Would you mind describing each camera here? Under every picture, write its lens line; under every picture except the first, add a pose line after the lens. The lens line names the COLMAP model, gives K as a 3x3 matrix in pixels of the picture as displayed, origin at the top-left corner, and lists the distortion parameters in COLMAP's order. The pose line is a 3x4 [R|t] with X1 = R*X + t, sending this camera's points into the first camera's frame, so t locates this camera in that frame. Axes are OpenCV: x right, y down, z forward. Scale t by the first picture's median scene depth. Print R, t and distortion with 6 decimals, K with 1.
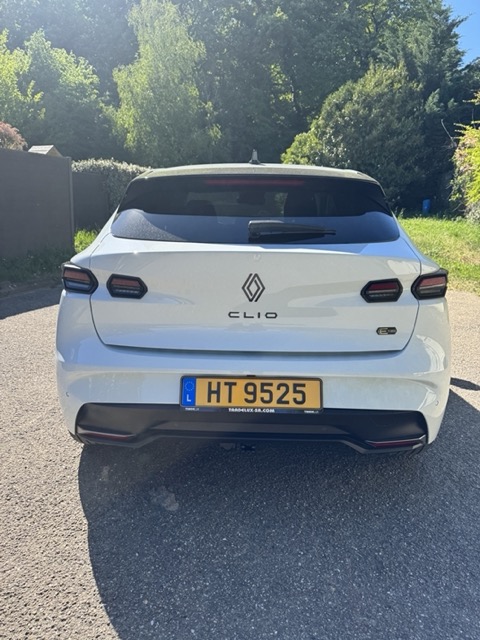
lens RADIAL K [[441.1, 0, 240.0], [0, 441.1, 320.0], [0, 0, 1]] dist [0.005515, 0.000132]
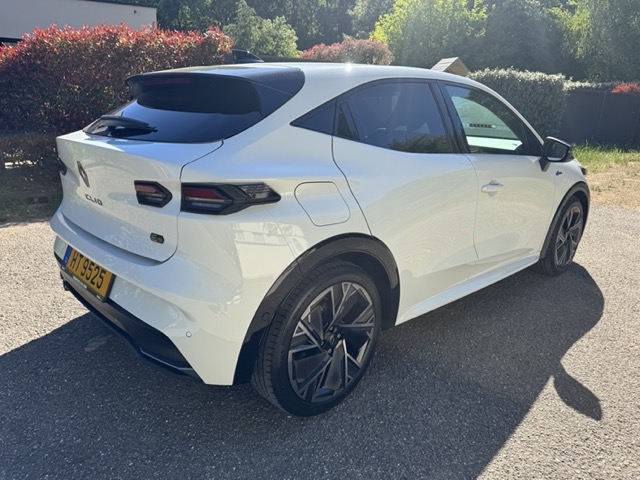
lens RADIAL K [[441.1, 0, 320.0], [0, 441.1, 240.0], [0, 0, 1]] dist [0.005515, 0.000132]
pose [[0.737975, 0.204632, -0.643054, 1.116499], [-0.193758, 0.977044, 0.088555, -0.113056], [0.646413, 0.059245, 0.760684, 0.491213]]
